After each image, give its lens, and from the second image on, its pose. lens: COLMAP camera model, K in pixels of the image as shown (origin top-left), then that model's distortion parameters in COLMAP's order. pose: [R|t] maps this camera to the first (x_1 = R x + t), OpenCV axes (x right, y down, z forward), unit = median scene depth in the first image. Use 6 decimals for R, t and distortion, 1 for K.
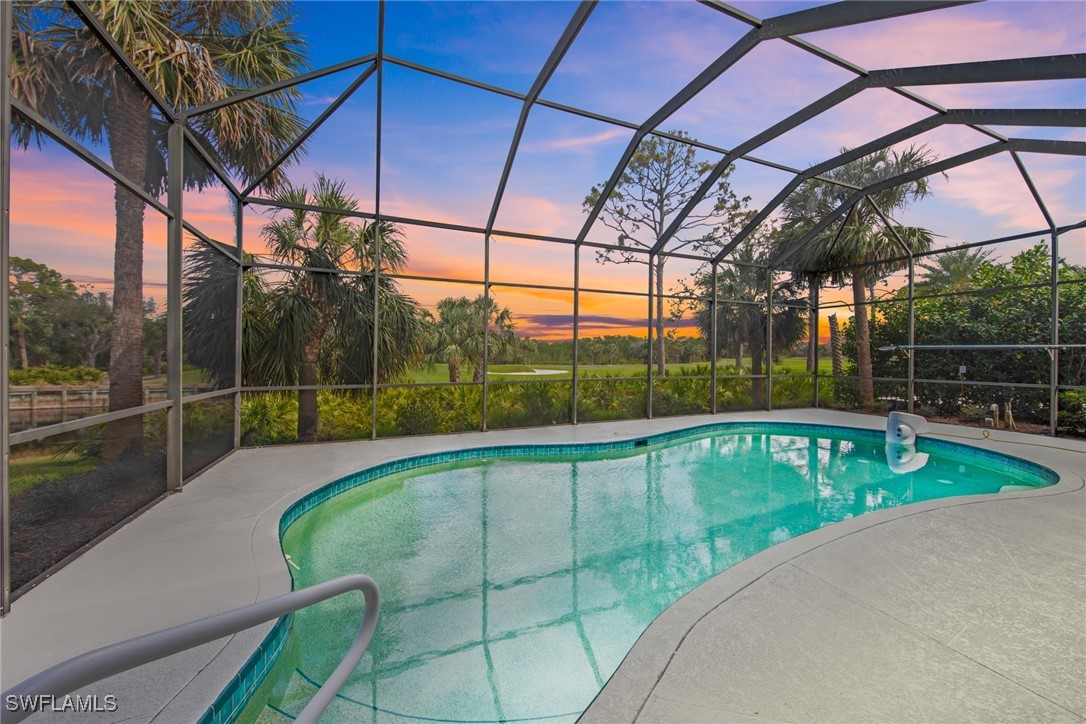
lens RADIAL K [[398.6, 0, 548.0], [0, 398.6, 360.4], [0, 0, 1]] dist [-0.006498, -0.000154]
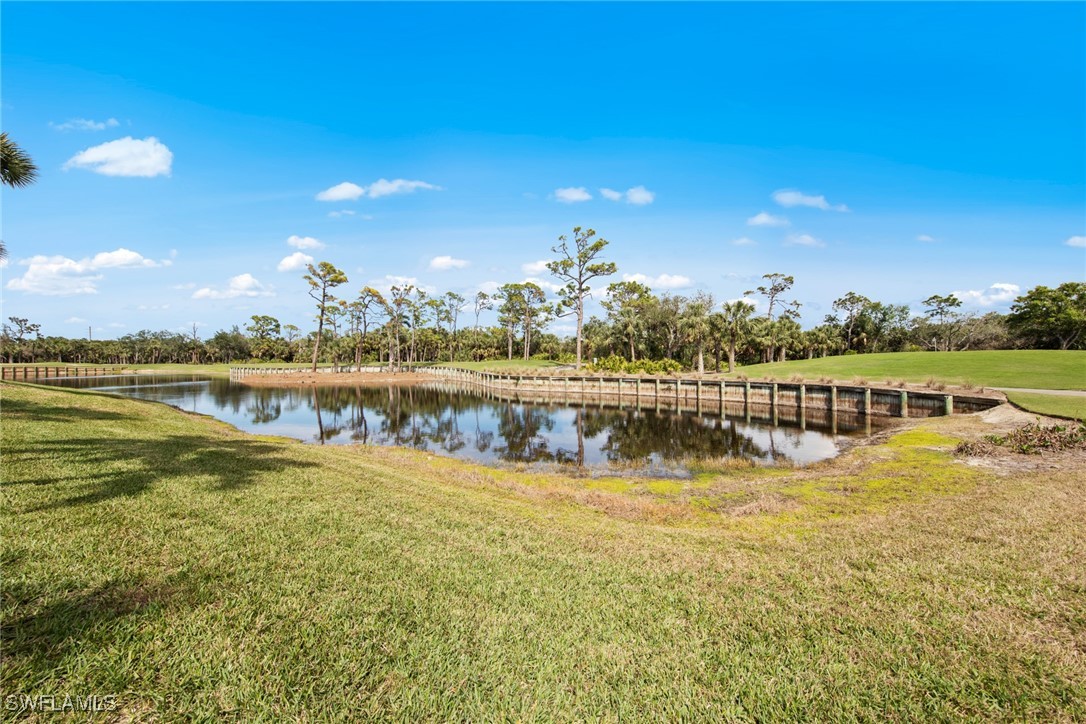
lens RADIAL K [[391.0, 0, 543.0], [0, 391.0, 362.0], [0, 0, 1]] dist [0.001652, -0.000065]
pose [[0.407928, -0.001416, -0.913013, -0.367899], [-0.006198, 0.999971, -0.004320, 0.032836], [0.912993, 0.007421, 0.407907, 0.274717]]
